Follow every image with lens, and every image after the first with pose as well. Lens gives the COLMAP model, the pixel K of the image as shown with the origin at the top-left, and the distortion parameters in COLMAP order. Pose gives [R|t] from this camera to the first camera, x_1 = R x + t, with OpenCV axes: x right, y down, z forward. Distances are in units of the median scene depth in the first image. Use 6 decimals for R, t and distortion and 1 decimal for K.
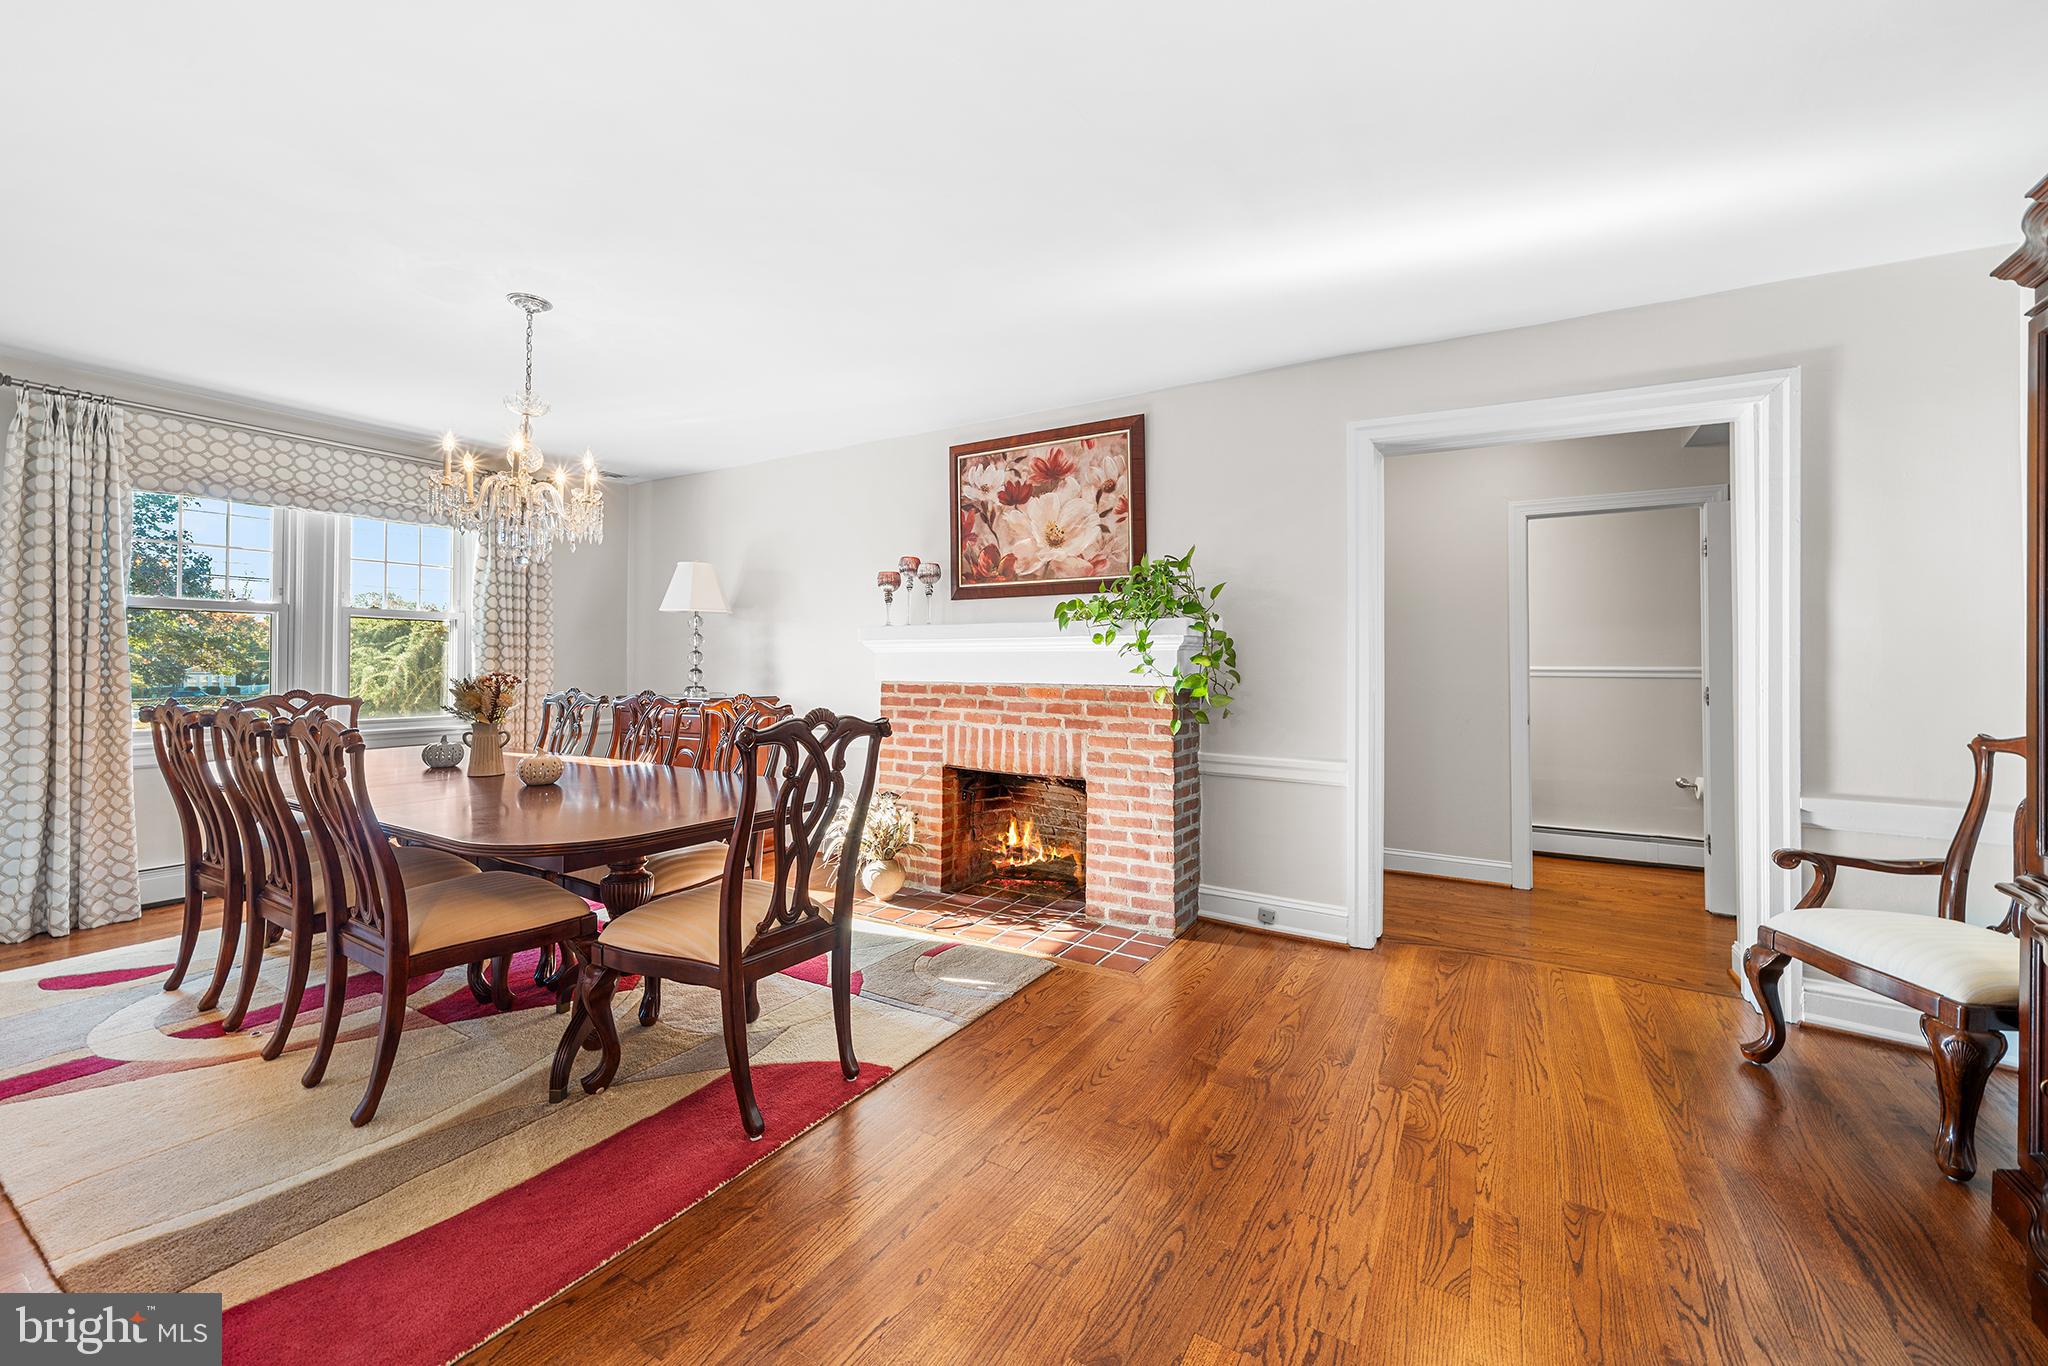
lens RADIAL K [[780.9, 0, 1020.8], [0, 780.9, 652.5], [0, 0, 1]] dist [-0.000290, -0.000094]
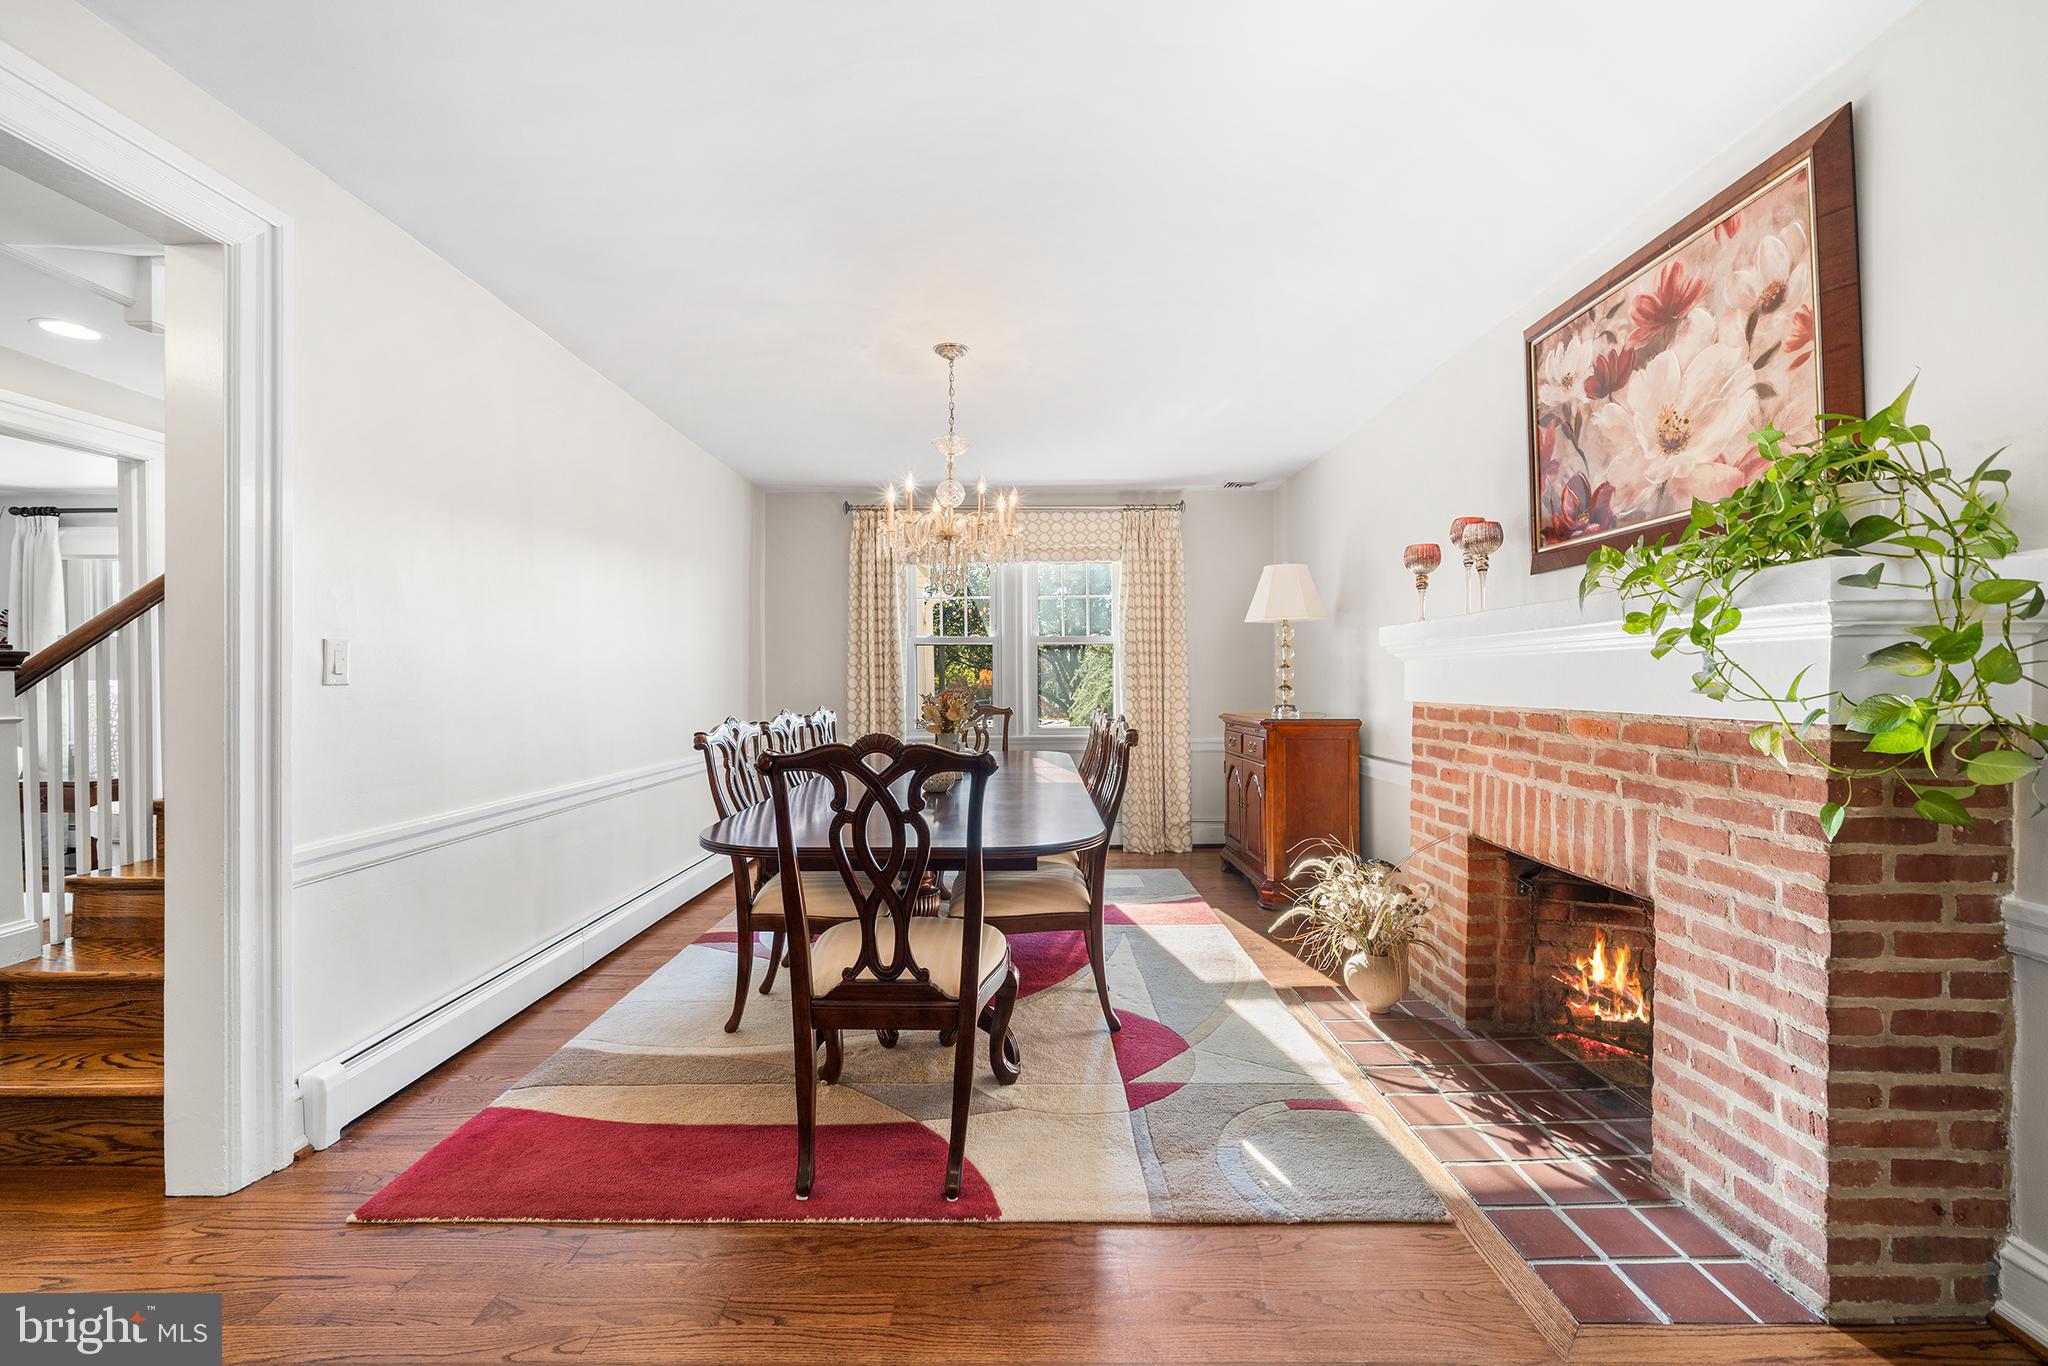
lens RADIAL K [[824.1, 0, 1020.0], [0, 824.1, 684.6], [0, 0, 1]] dist [0.000113, -0.000066]
pose [[0.526664, -0.002762, -0.850069, 0.310336], [0.020804, 0.999737, 0.009640, 0.007501], [0.849819, -0.022762, 0.526583, 0.359393]]
